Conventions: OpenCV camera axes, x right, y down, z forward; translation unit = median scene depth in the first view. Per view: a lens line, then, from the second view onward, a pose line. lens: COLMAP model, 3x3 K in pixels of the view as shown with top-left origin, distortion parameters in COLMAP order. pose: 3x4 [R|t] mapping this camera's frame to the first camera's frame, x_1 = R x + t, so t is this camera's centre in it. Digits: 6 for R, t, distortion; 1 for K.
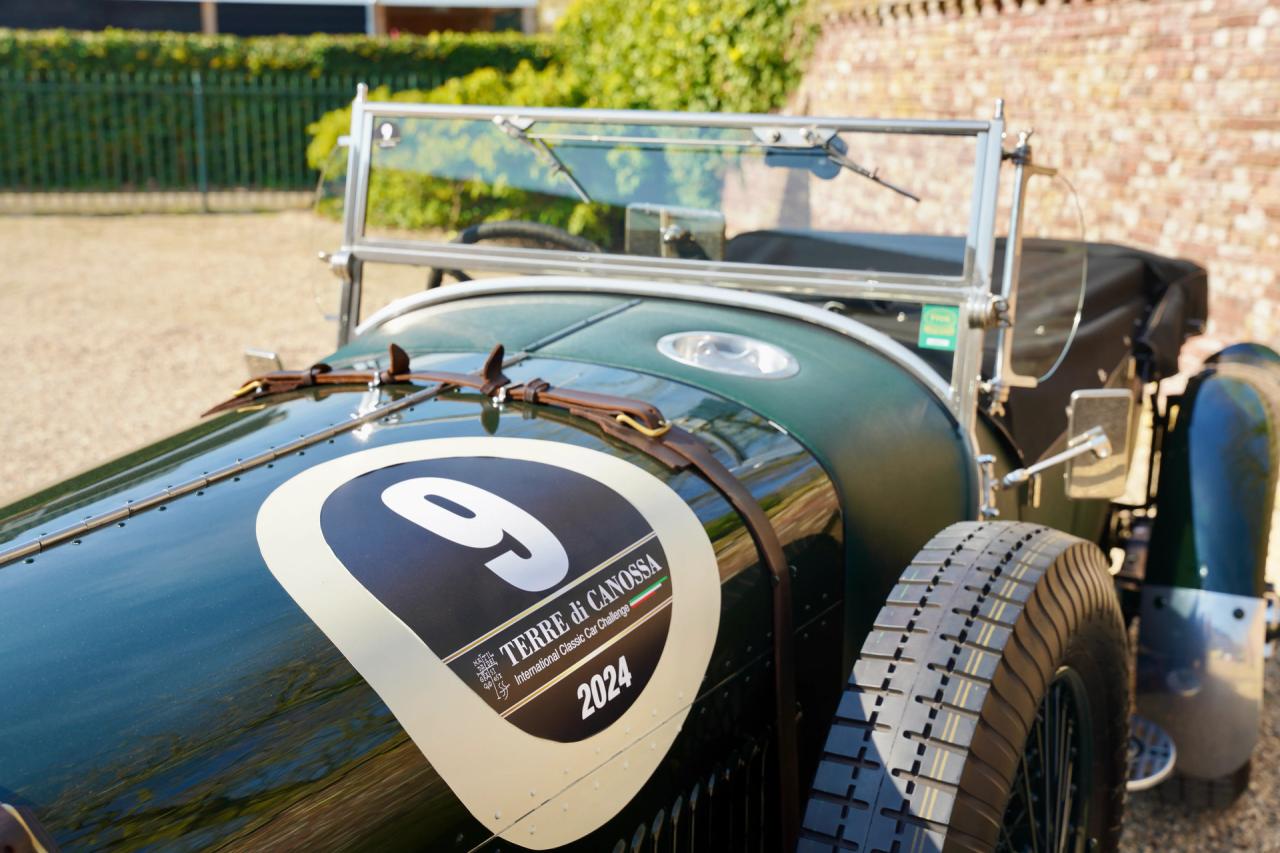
lens RADIAL K [[1536.7, 0, 628.5], [0, 1536.7, 428.8], [0, 0, 1]] dist [0.049651, 0.000000]
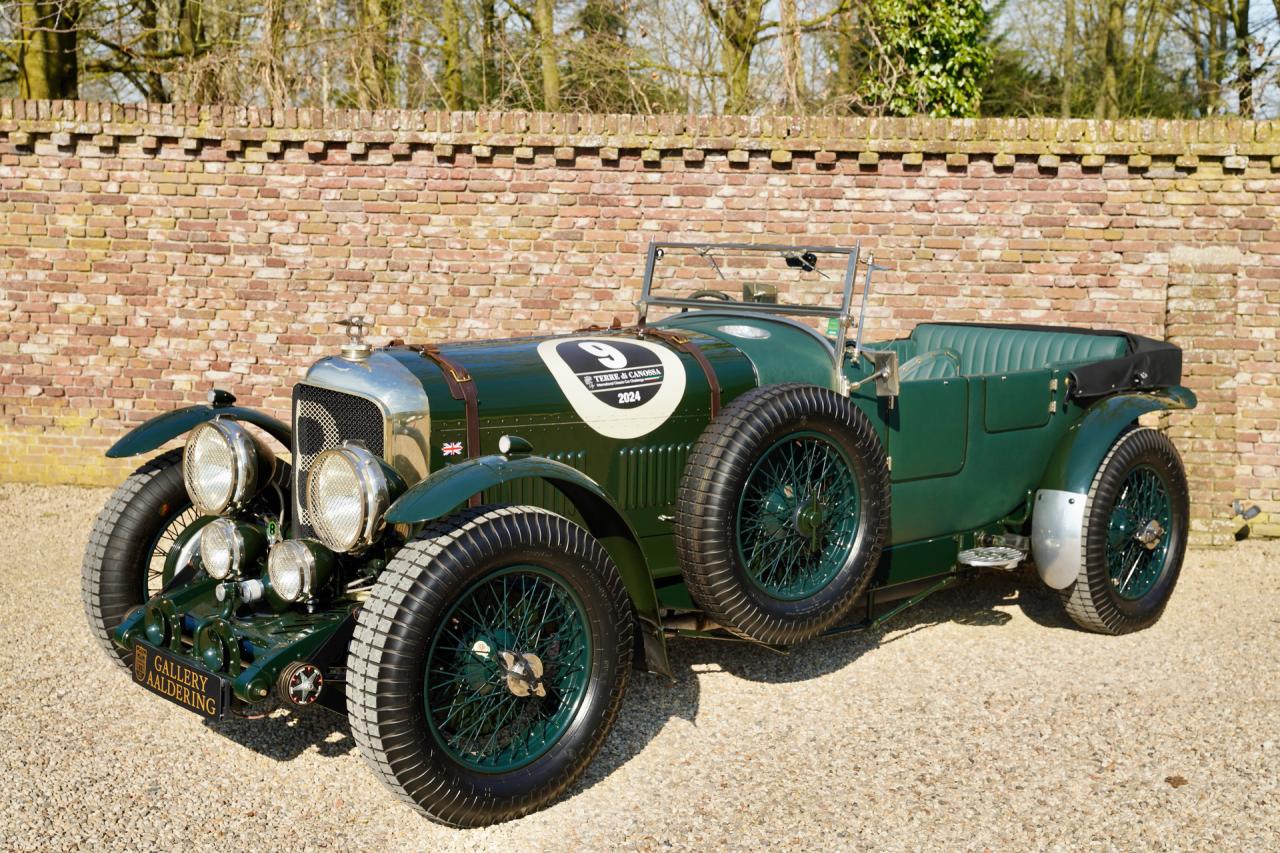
lens RADIAL K [[1693.8, 0, 644.1], [0, 1693.8, 425.7], [0, 0, 1]] dist [0.114232, 0.000000]
pose [[0.923246, 0.048285, -0.381162, 0.204817], [-0.097377, 0.989087, -0.110569, 0.090179], [0.371664, 0.139199, 0.917872, -0.345795]]
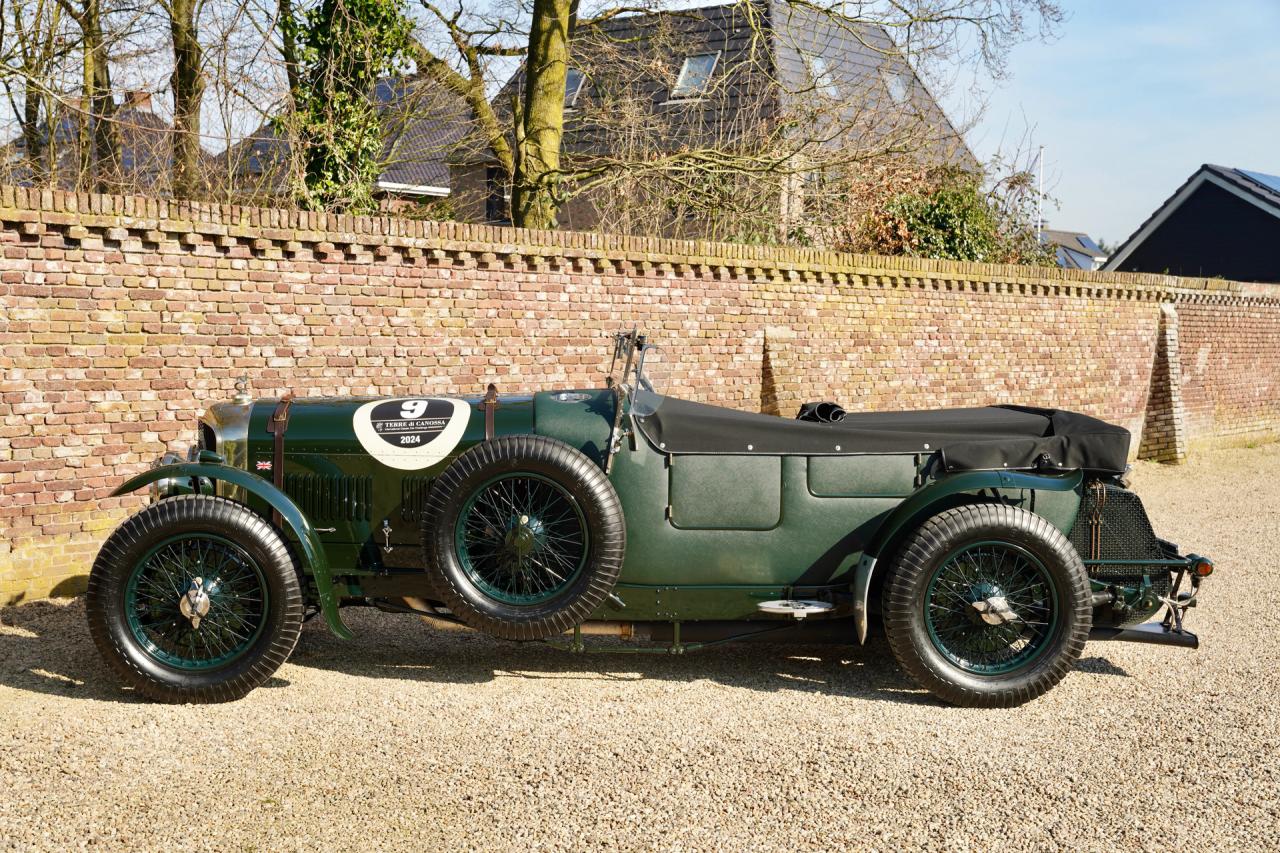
lens RADIAL K [[1693.8, 0, 637.9], [0, 1693.8, 421.4], [0, 0, 1]] dist [0.114232, 0.000000]
pose [[0.837549, -0.032462, 0.545397, -0.664911], [0.119474, 0.984956, -0.124849, 0.106895], [-0.533139, 0.169728, 0.828828, -0.500751]]
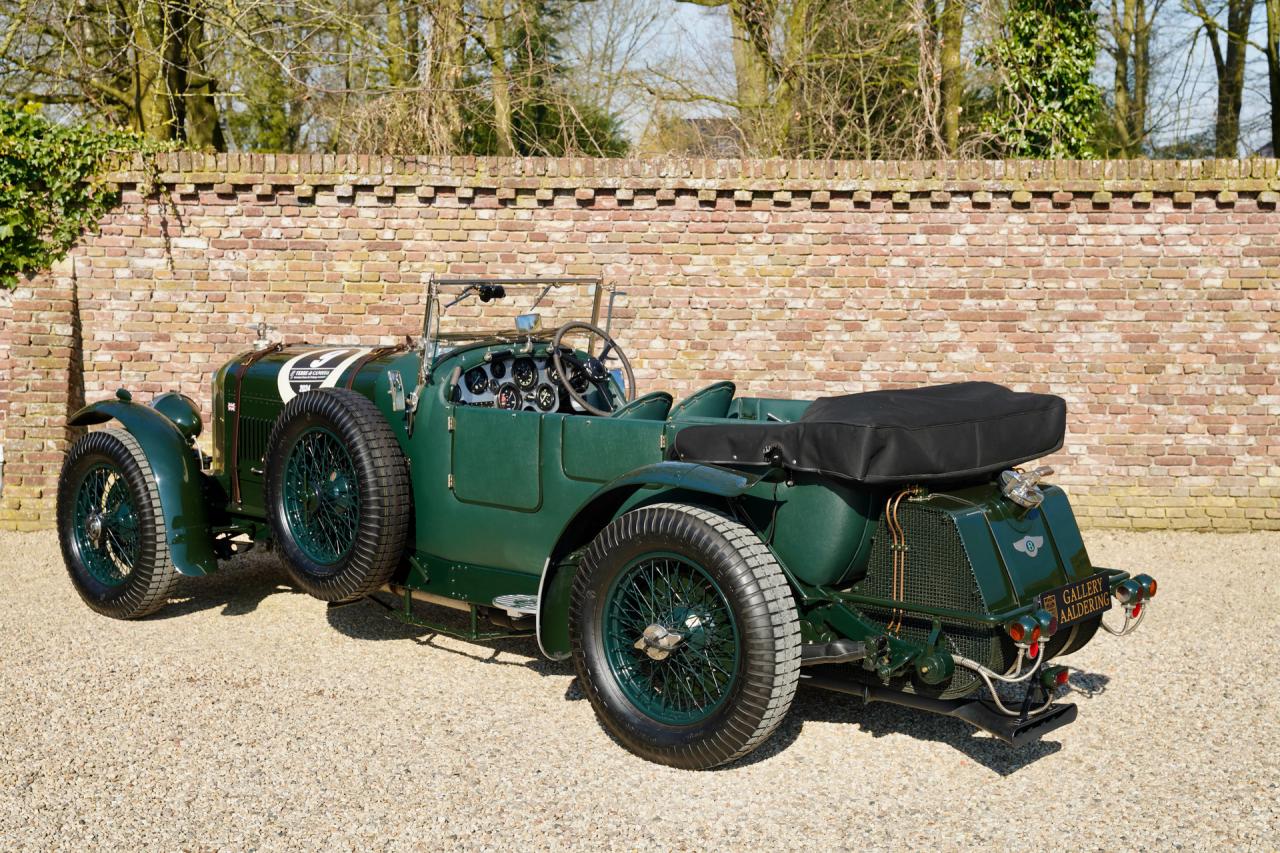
lens RADIAL K [[1693.8, 0, 637.4], [0, 1693.8, 423.1], [0, 0, 1]] dist [0.114232, 0.000000]
pose [[0.957891, 0.018008, -0.286567, 0.006923], [-0.060638, 0.988209, -0.140591, 0.121725], [0.280657, 0.152048, 0.947688, -0.479965]]
